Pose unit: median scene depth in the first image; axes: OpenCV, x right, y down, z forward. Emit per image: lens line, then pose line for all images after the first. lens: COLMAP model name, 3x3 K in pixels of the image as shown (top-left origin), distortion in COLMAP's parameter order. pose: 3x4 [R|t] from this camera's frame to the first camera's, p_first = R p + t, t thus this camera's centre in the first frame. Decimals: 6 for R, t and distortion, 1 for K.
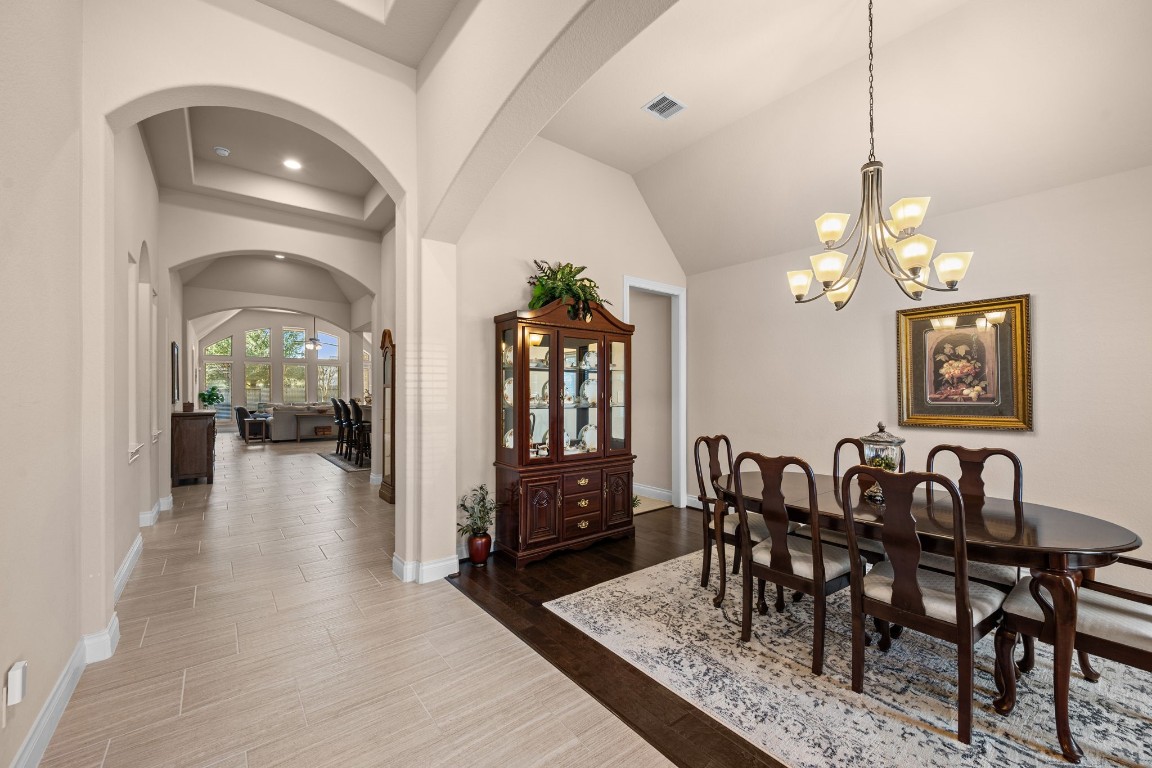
lens RADIAL K [[459.9, 0, 574.3], [0, 459.9, 388.7], [0, 0, 1]] dist [0.000867, -0.000429]
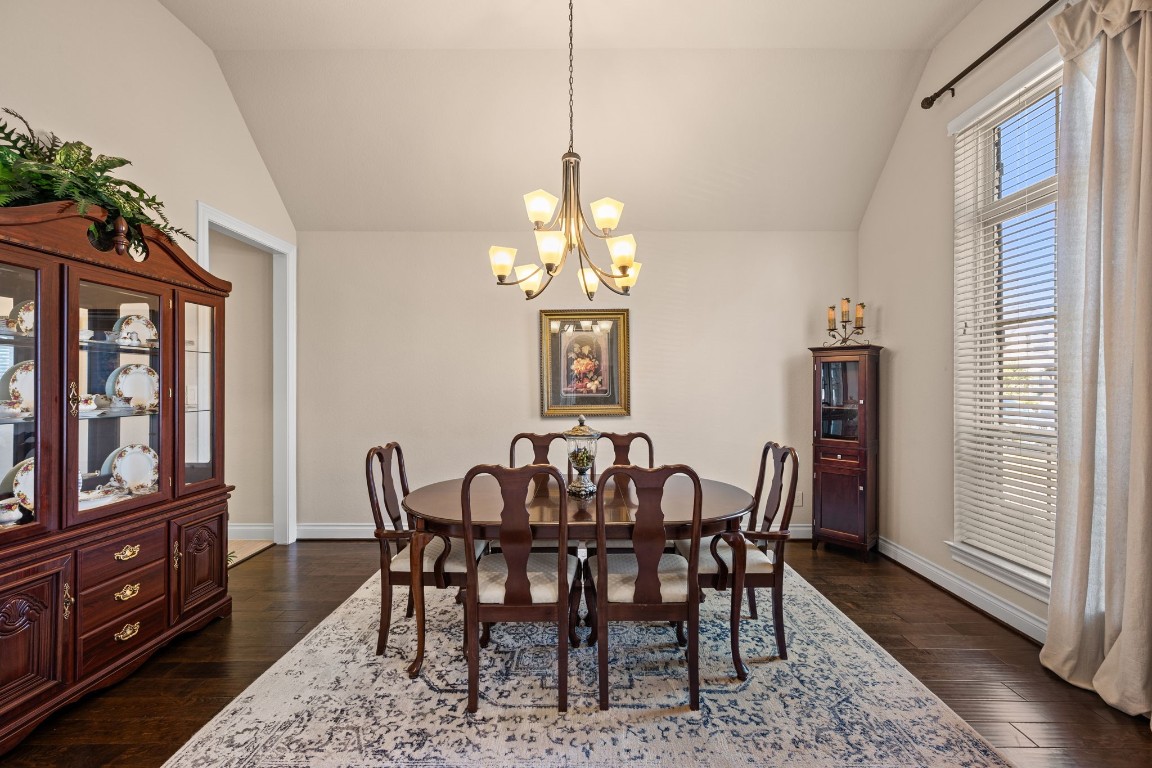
lens RADIAL K [[459.9, 0, 582.4], [0, 459.9, 382.5], [0, 0, 1]] dist [0.000867, -0.000429]
pose [[0.618986, 0.001929, 0.785400, -0.086929], [-0.002124, 0.999997, -0.000783, 0.000540], [-0.785399, -0.001183, 0.618988, 0.279409]]
